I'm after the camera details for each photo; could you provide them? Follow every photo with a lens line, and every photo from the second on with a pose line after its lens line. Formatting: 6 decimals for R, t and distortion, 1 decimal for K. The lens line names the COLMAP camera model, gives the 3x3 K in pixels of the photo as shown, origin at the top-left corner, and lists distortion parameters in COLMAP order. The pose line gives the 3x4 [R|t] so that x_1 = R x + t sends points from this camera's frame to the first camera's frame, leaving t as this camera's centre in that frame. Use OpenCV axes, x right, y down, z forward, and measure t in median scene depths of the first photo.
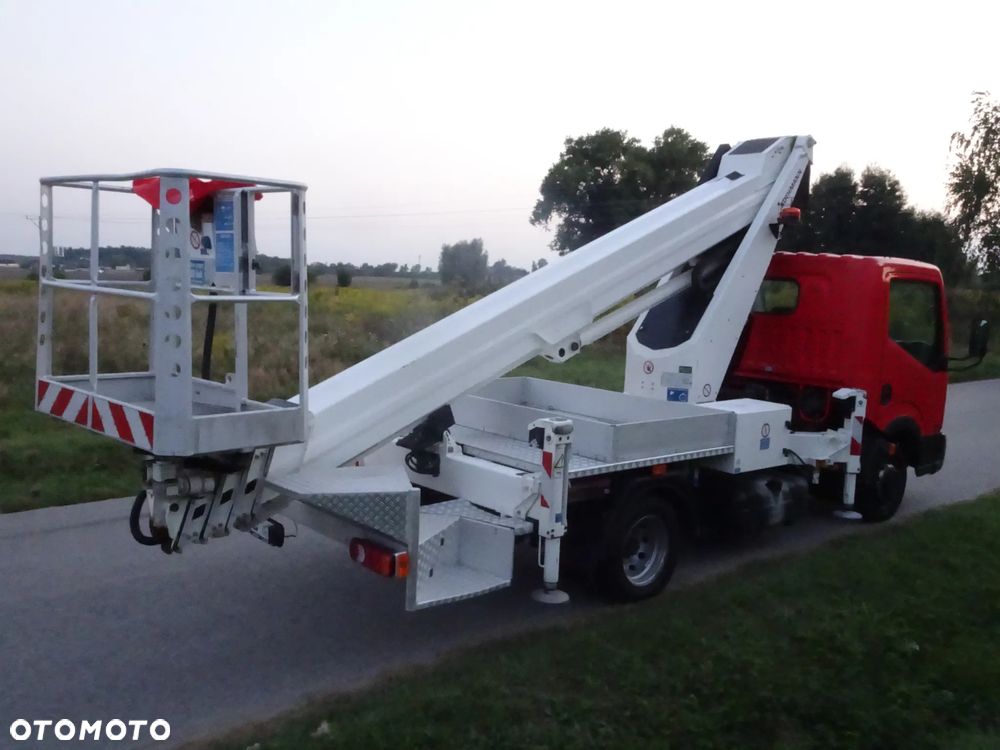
lens RADIAL K [[914.1, 0, 500.0], [0, 914.1, 375.0], [0, 0, 1]] dist [0.035241, -0.015702]
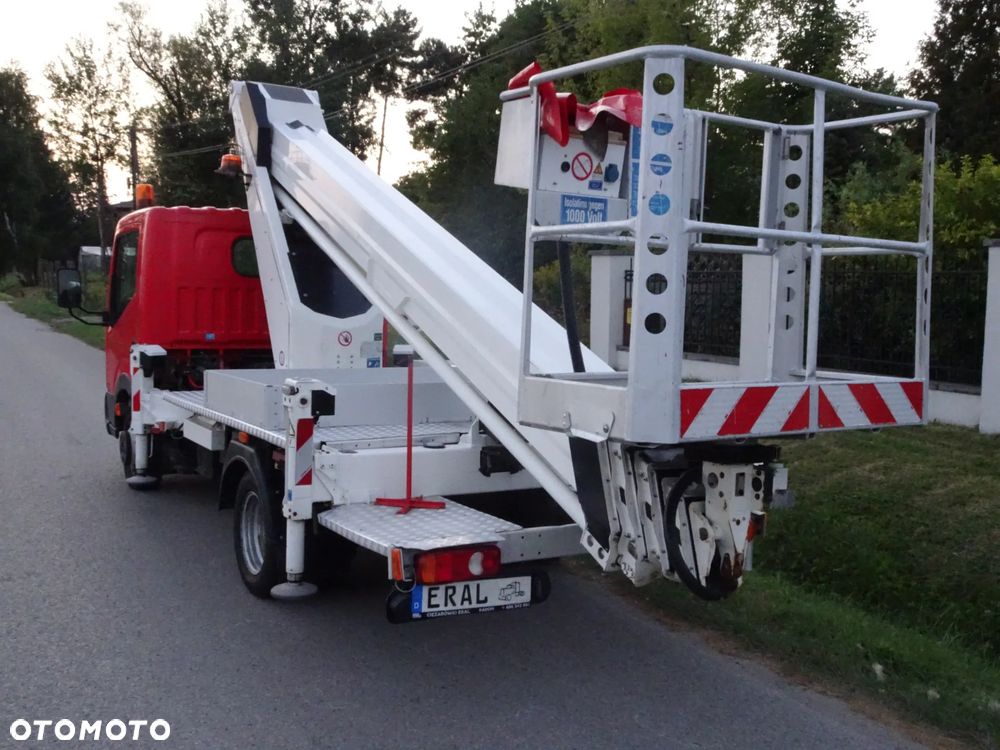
lens RADIAL K [[1052.7, 0, 496.3], [0, 1052.7, 374.7], [0, 0, 1]] dist [0.040352, -0.016240]
pose [[0.175657, -0.107953, 0.978514, -0.990221], [0.094667, 0.991215, 0.092360, -0.065547], [-0.979889, 0.076409, 0.184334, 0.830045]]
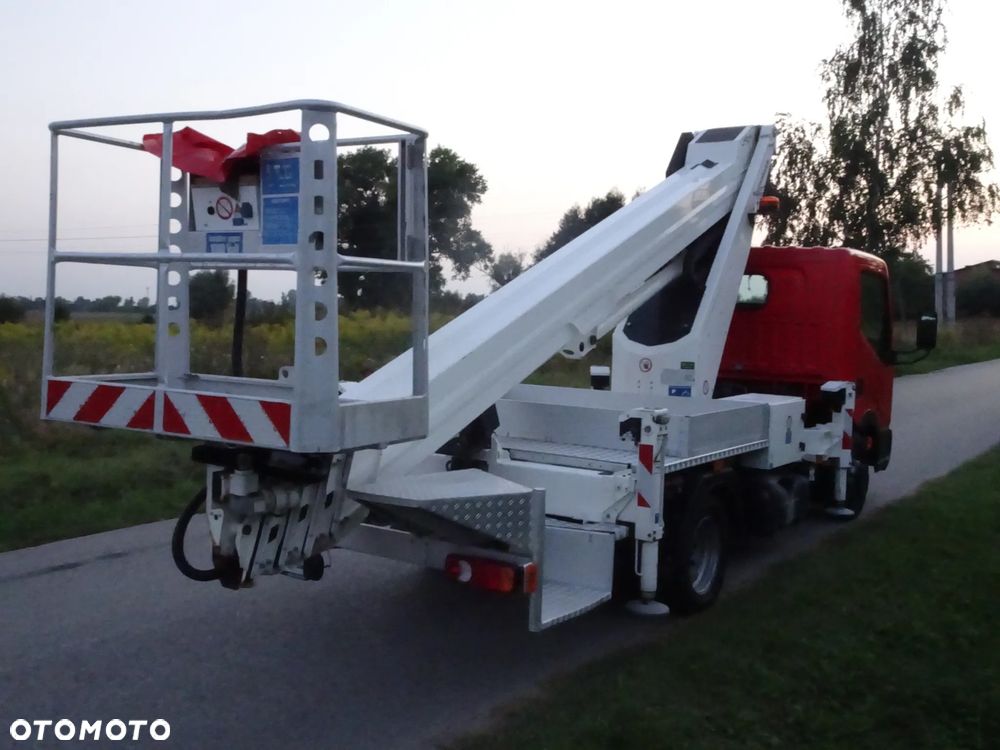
lens RADIAL K [[998.1, 0, 490.6], [0, 998.1, 376.5], [0, 0, 1]] dist [0.025022, 0.007753]
pose [[0.970425, -0.030774, 0.239434, -0.285027], [0.040139, 0.998604, -0.034335, 0.039007], [-0.238043, 0.042930, 0.970305, 0.071420]]
